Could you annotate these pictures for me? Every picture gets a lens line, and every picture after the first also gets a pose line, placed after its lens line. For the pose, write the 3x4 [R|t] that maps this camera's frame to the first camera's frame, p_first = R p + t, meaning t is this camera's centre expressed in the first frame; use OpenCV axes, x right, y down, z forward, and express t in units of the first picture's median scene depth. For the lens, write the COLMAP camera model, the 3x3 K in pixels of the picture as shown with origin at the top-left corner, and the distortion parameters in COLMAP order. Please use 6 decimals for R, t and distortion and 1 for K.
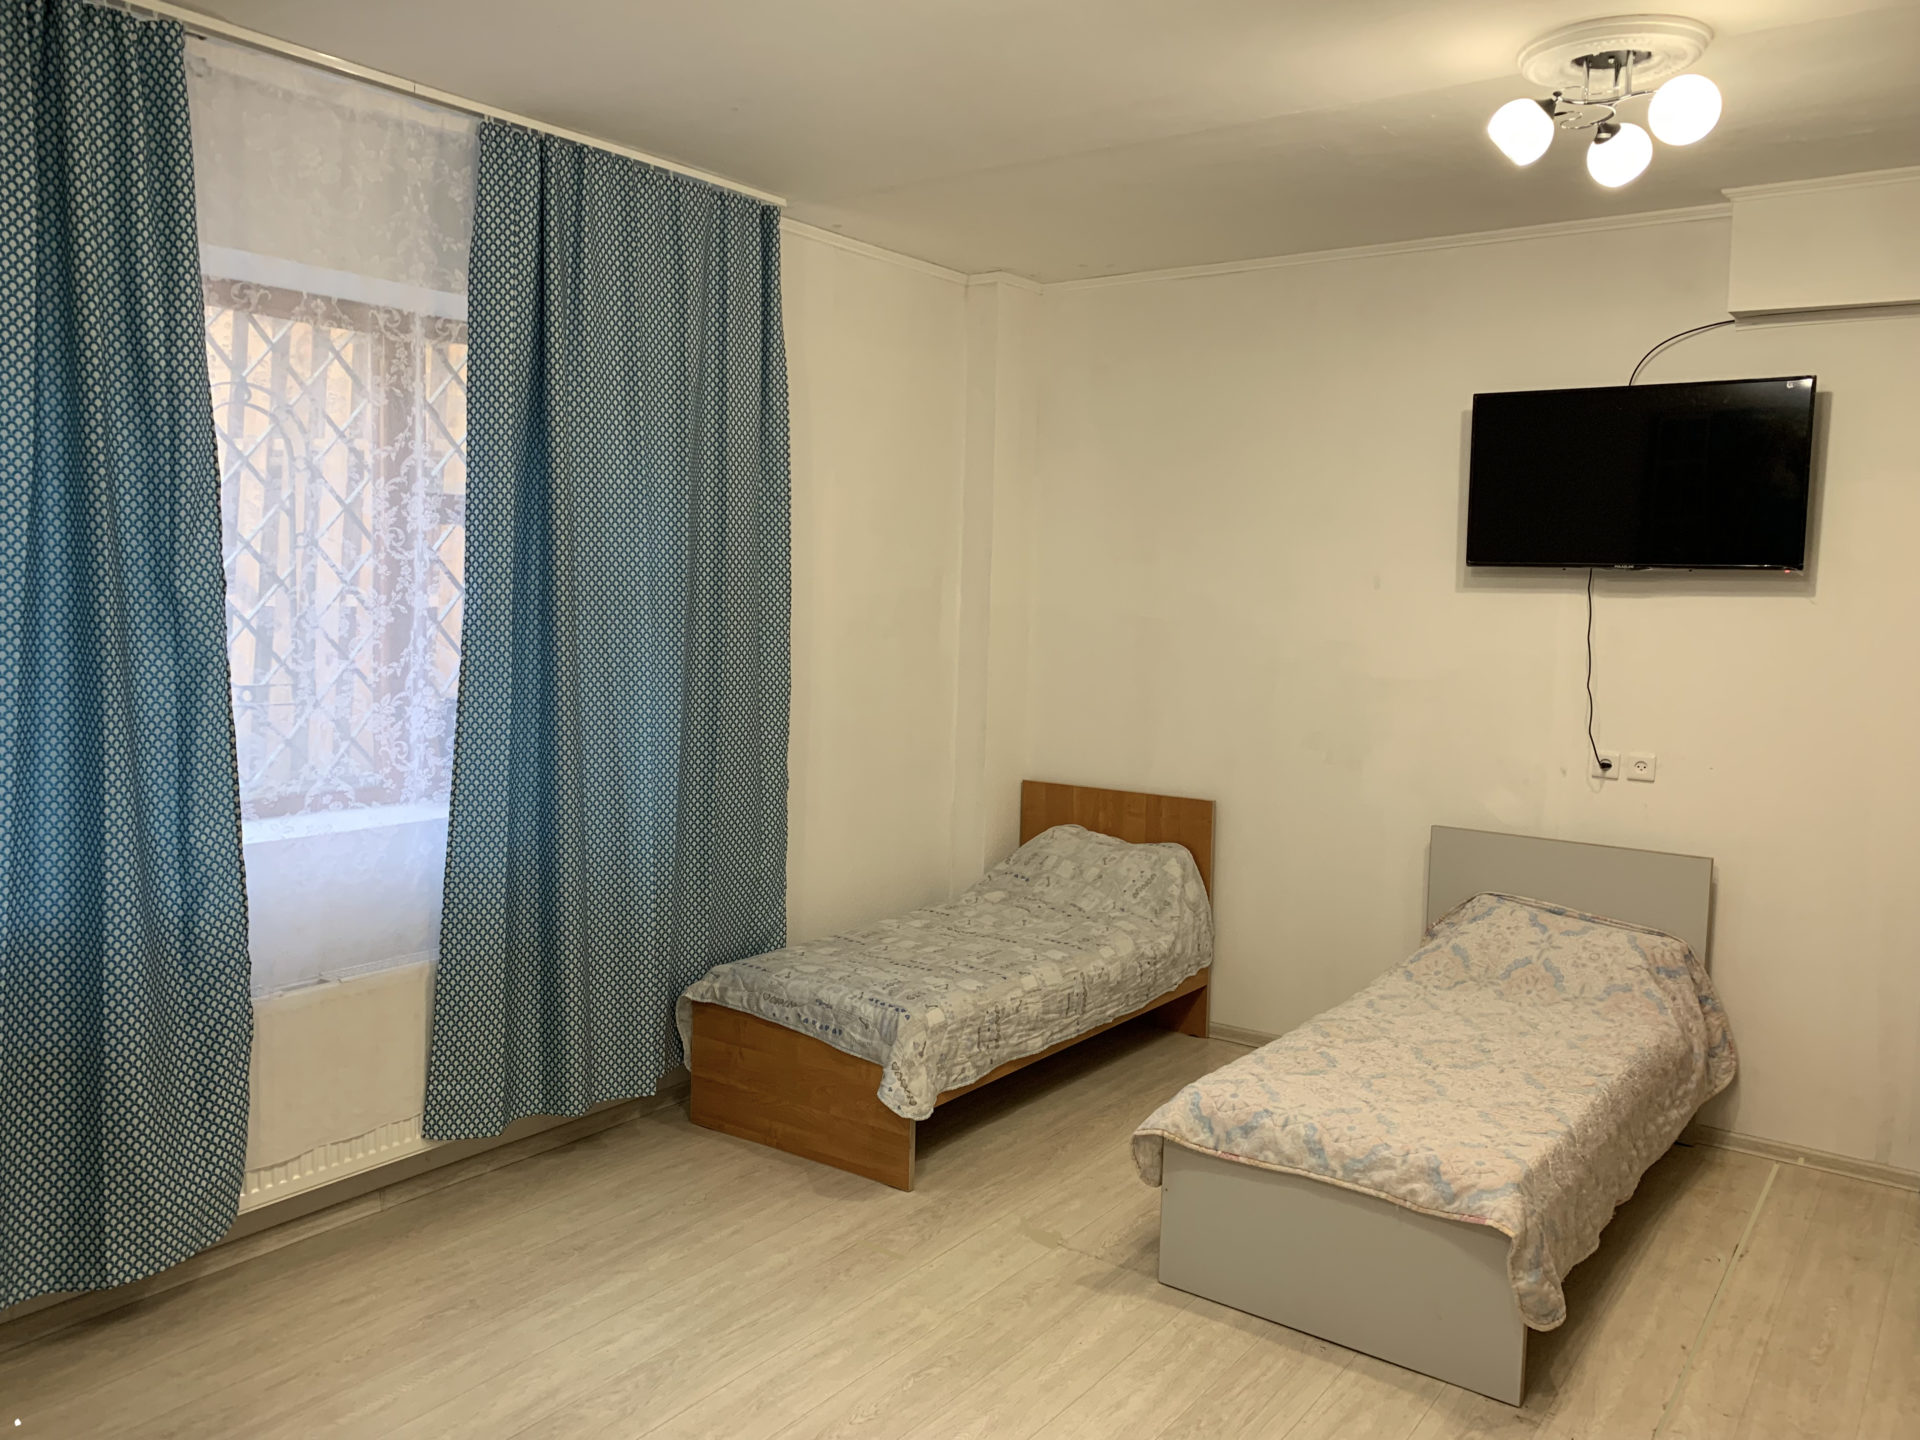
lens RADIAL K [[1477.9, 0, 961.7], [0, 1477.9, 721.5], [0, 0, 1]] dist [0.013391, -0.001194]
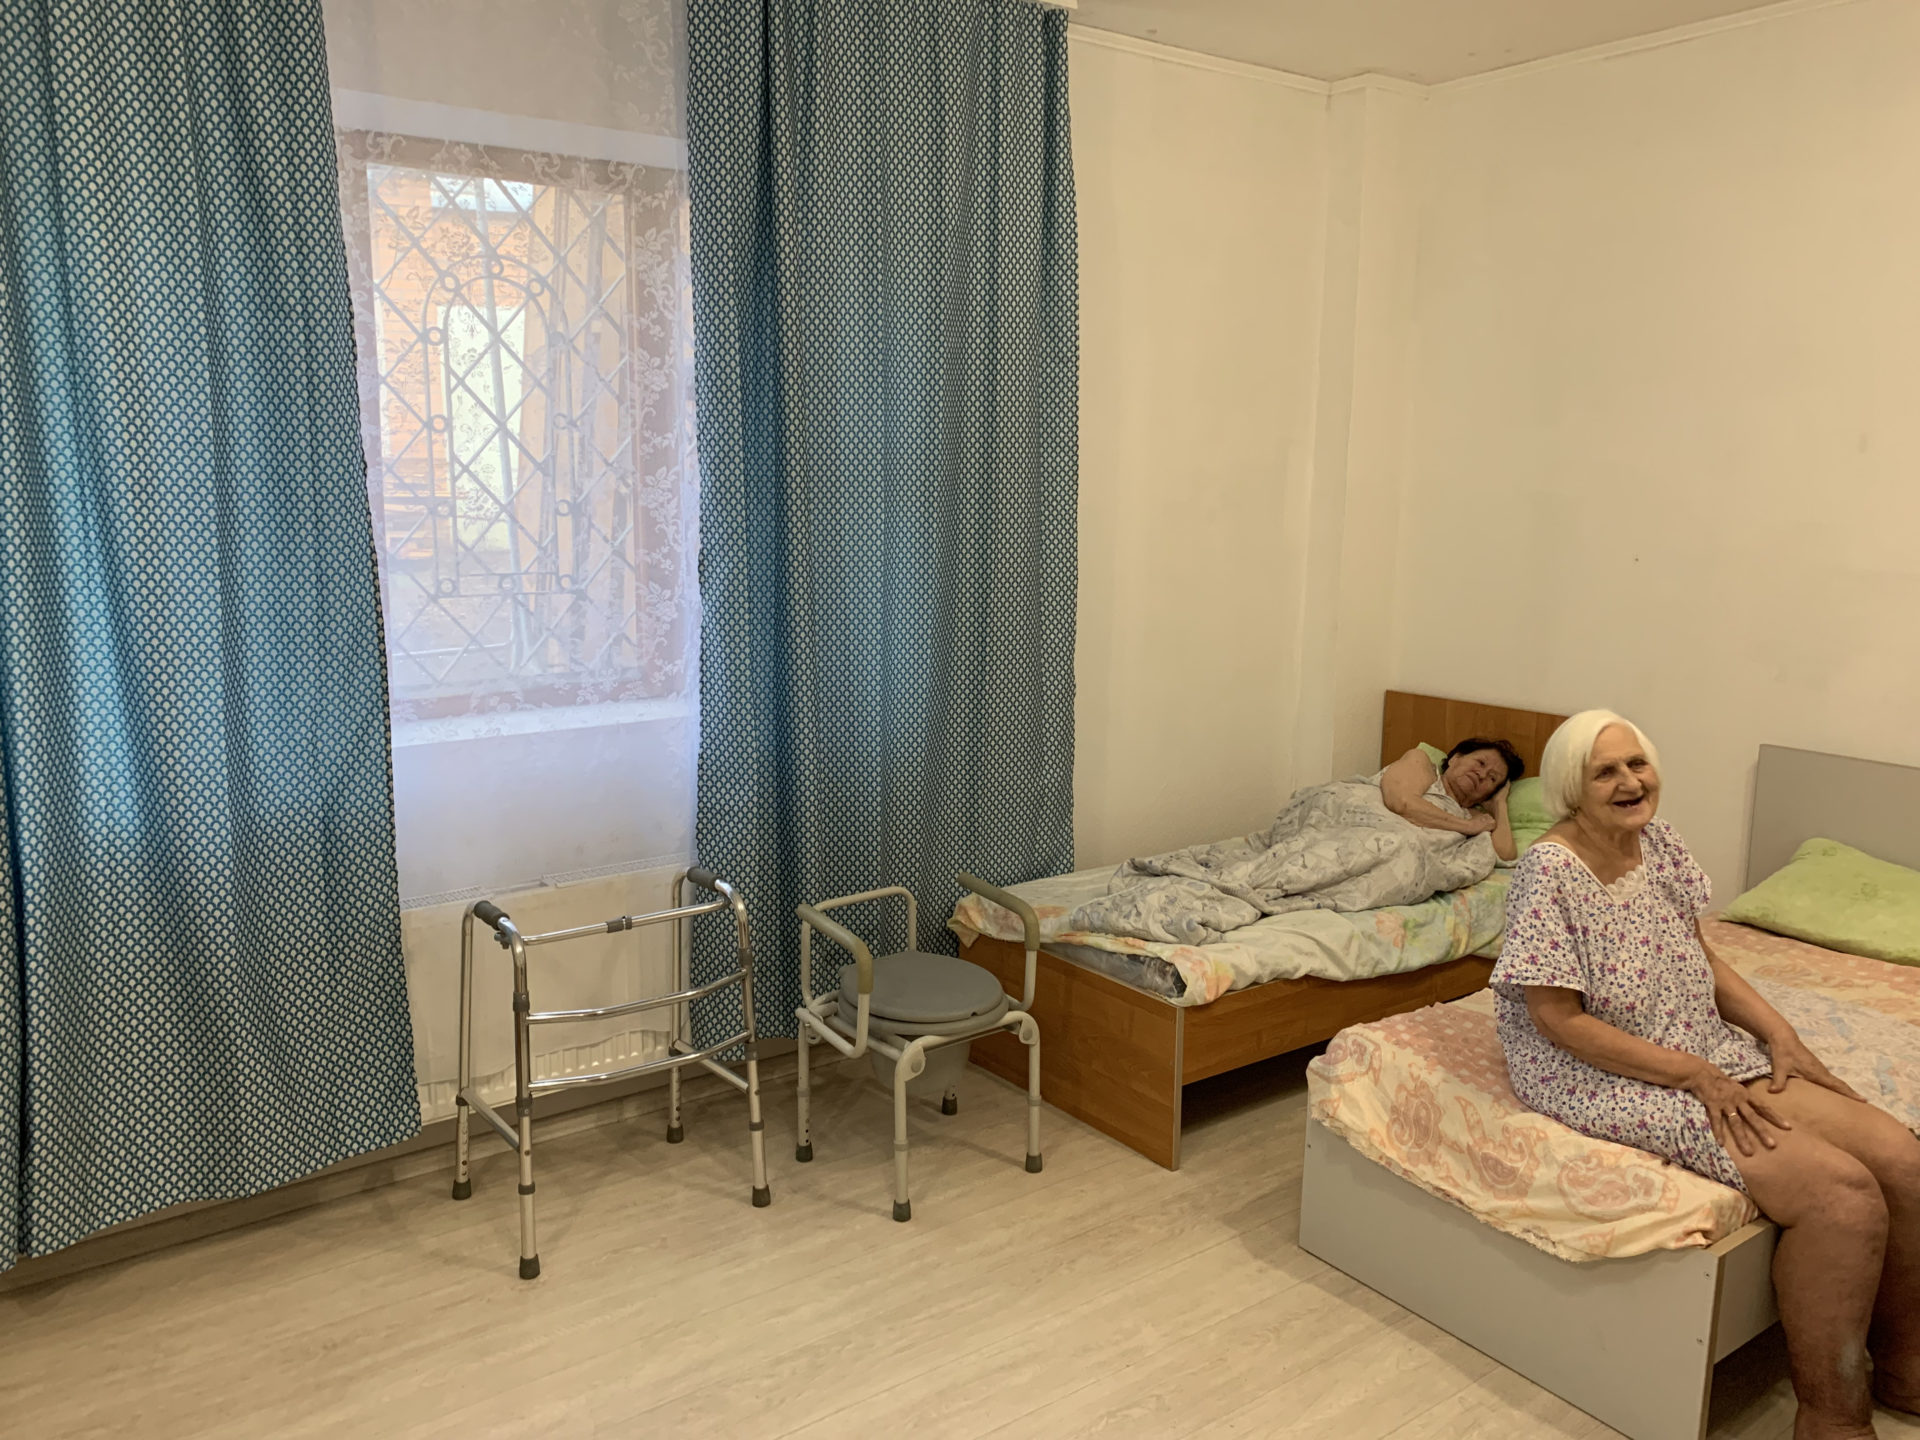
lens RADIAL K [[1477.9, 0, 957.4], [0, 1477.9, 713.2], [0, 0, 1]] dist [0.013391, -0.001194]
pose [[0.950805, 0.036272, -0.307660, 0.118146], [-0.014687, 0.997283, 0.072184, -0.008536], [0.309442, -0.064114, 0.948754, 0.193621]]
